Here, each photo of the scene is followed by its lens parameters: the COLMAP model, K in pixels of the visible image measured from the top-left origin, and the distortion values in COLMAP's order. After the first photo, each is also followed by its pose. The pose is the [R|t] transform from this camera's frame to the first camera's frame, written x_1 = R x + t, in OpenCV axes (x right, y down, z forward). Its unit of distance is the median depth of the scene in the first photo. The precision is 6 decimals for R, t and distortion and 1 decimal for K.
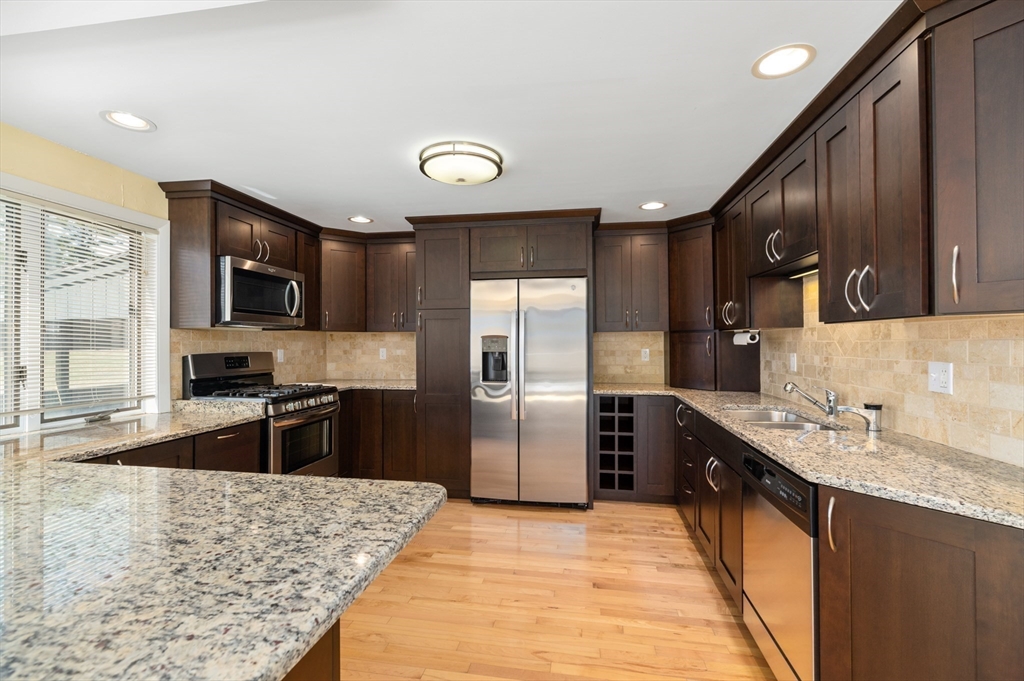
lens RADIAL K [[435.6, 0, 515.0], [0, 435.6, 340.9], [0, 0, 1]] dist [0.002332, 0.000217]
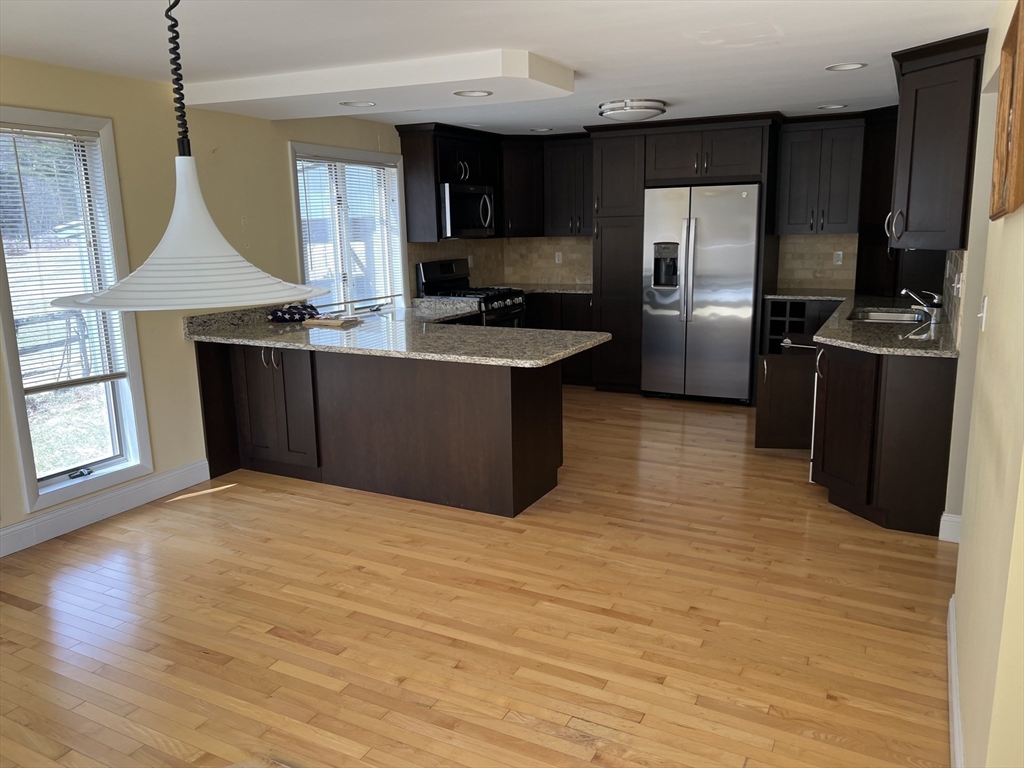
lens RADIAL K [[770.9, 0, 511.2], [0, 770.9, 382.4], [0, 0, 1]] dist [0.051948, -0.002403]
pose [[0.953341, 0.044472, -0.298601, 0.168747], [0.019456, 0.977984, 0.207772, -0.077082], [0.301267, -0.203888, 0.931487, -0.925665]]
